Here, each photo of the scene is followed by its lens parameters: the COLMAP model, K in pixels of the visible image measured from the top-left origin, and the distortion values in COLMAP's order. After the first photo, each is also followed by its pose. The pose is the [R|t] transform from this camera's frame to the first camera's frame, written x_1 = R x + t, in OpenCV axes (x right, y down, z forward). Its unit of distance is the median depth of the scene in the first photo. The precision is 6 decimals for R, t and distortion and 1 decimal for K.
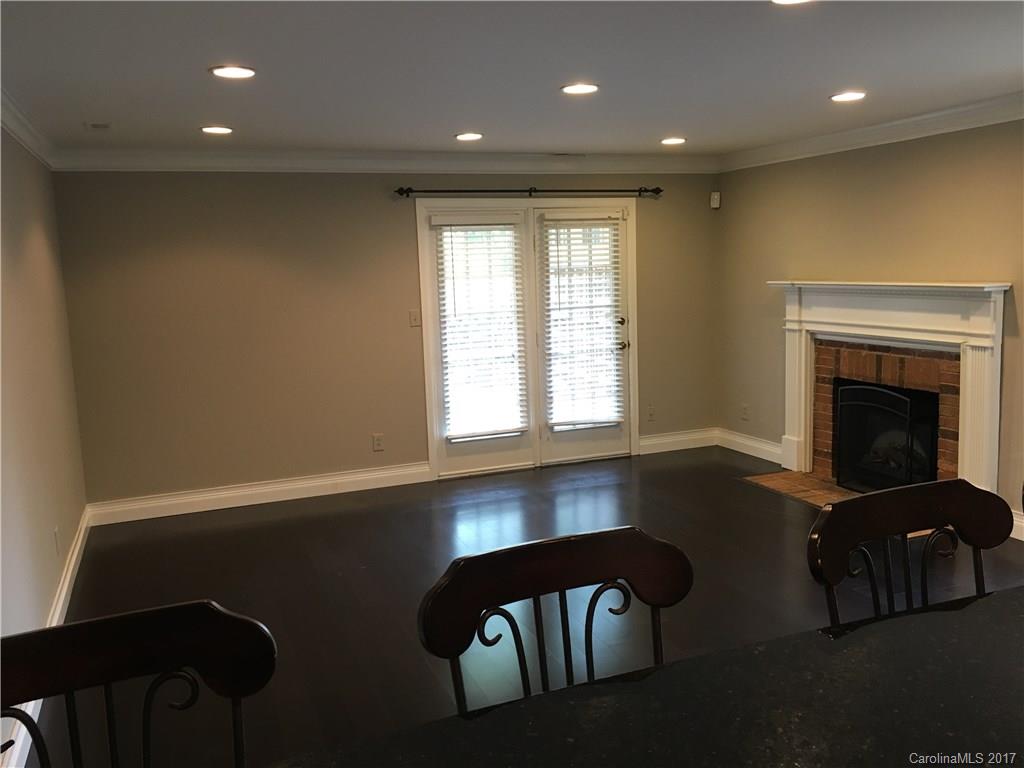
lens RADIAL K [[867.7, 0, 508.3], [0, 867.7, 378.4], [0, 0, 1]] dist [0.097441, -0.142157]
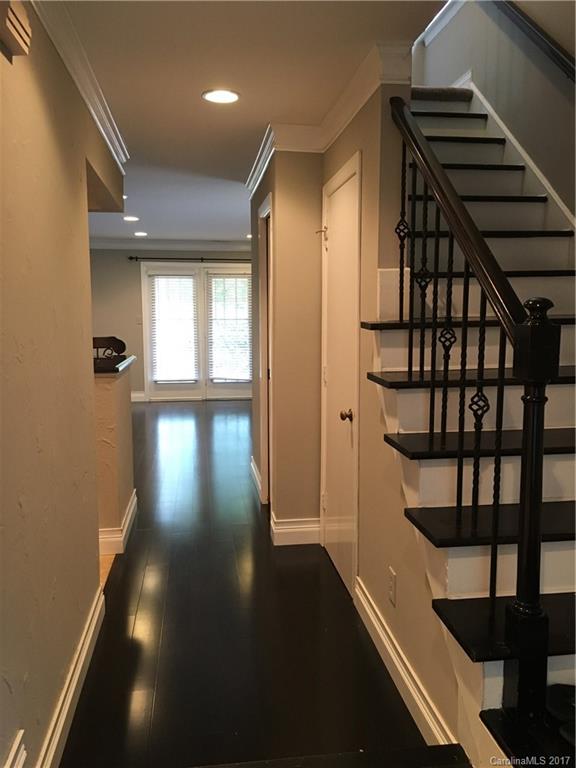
lens RADIAL K [[650.7, 0, 292.1], [0, 650.7, 380.6], [0, 0, 1]] dist [0.097441, -0.142157]
pose [[0.973985, 0.056361, -0.219492, 0.595944], [-0.060900, 0.998046, -0.013965, 0.073145], [0.218276, 0.026969, 0.975514, -0.423181]]
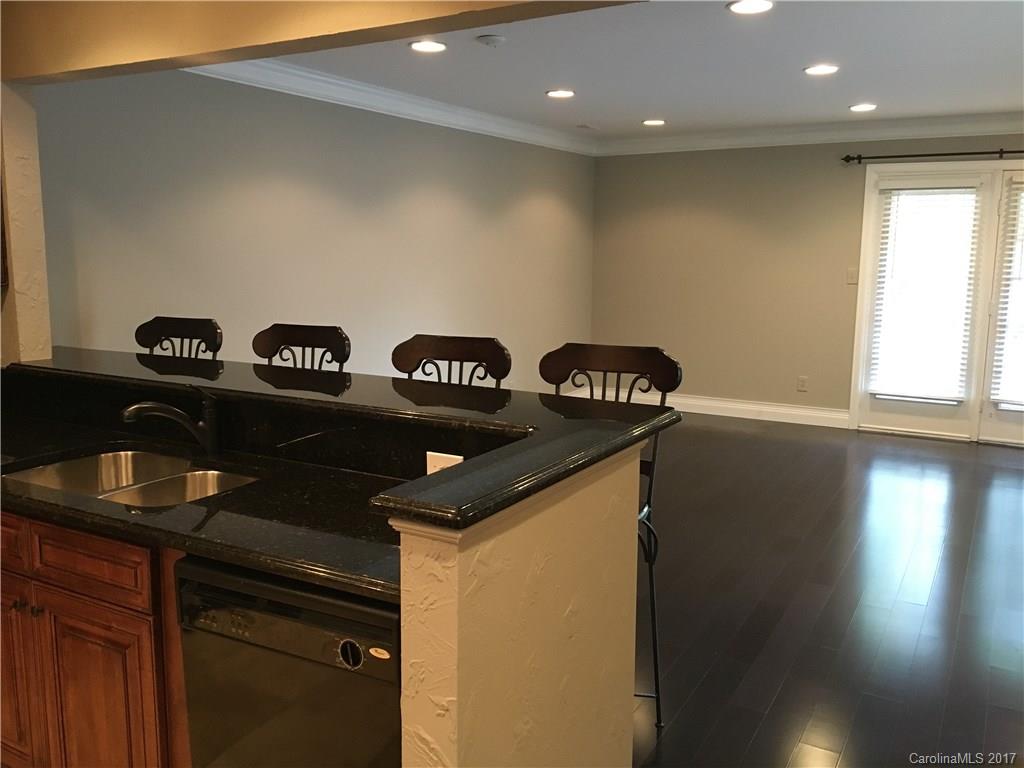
lens RADIAL K [[867.7, 0, 508.3], [0, 867.7, 378.4], [0, 0, 1]] dist [0.097441, -0.142157]
pose [[0.624995, 0.158458, -0.764377, 0.487289], [-0.130995, 0.986585, 0.097414, 0.005742], [0.769559, 0.039246, 0.637368, -0.021789]]
